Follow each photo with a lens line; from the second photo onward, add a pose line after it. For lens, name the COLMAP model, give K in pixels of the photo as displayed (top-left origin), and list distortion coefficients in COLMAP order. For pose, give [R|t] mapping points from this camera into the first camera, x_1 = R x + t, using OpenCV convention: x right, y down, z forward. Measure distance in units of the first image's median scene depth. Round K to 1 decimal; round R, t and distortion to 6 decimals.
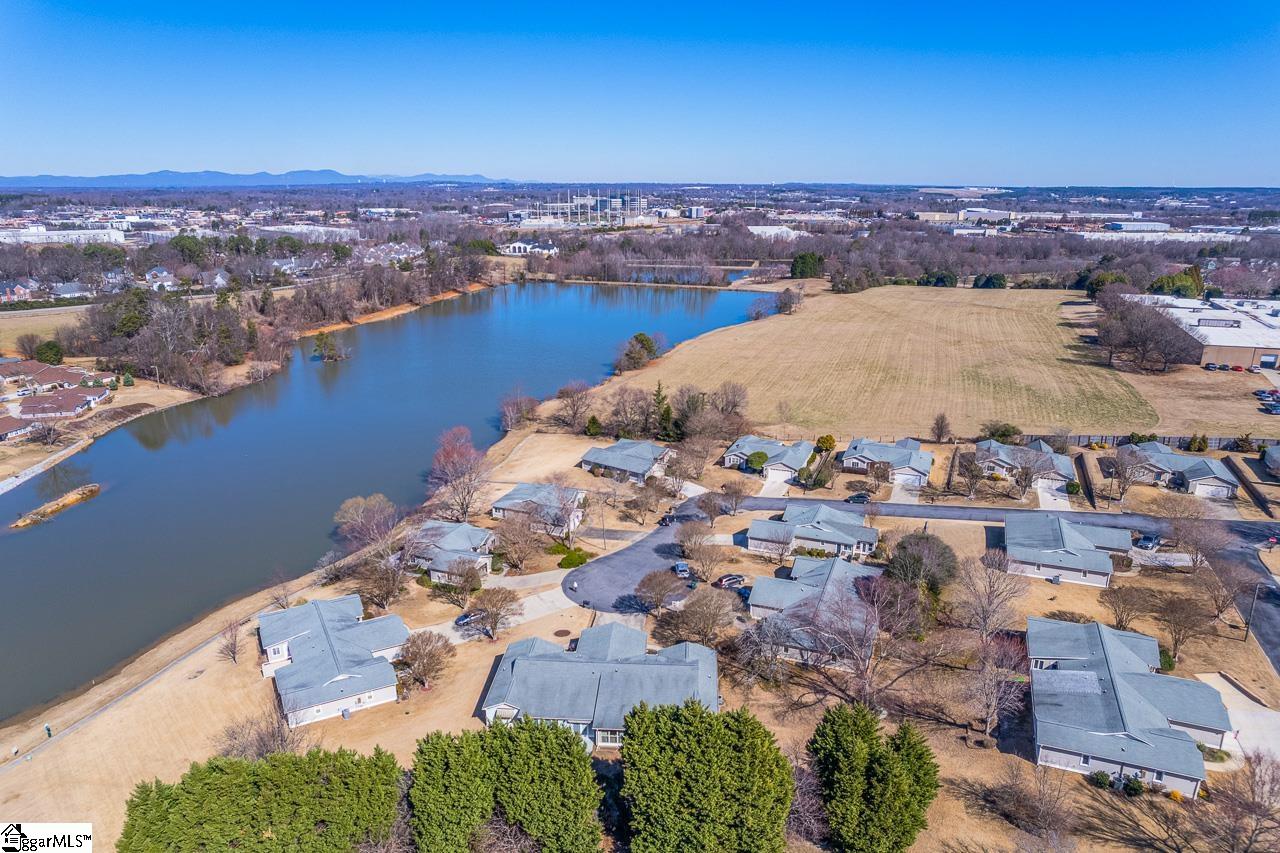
lens RADIAL K [[821.7, 0, 640.0], [0, 821.7, 426.5], [0, 0, 1]] dist [-0.061970, 0.039057]
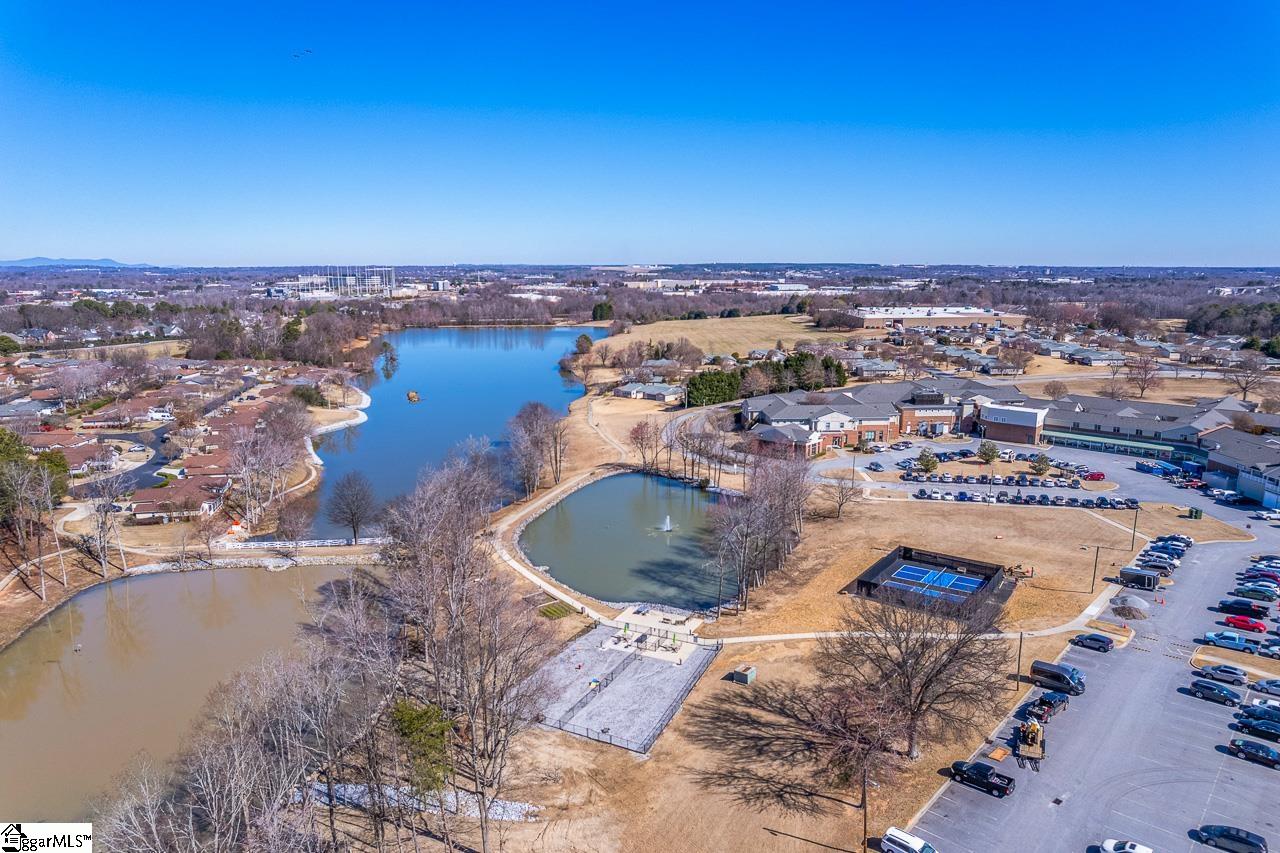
lens RADIAL K [[821.7, 0, 640.0], [0, 821.7, 426.5], [0, 0, 1]] dist [-0.061970, 0.039057]
pose [[0.925728, -0.077194, 0.370228, -0.128885], [0.111664, 0.991093, -0.072560, 0.051383], [-0.361329, 0.108512, 0.926103, -0.148438]]
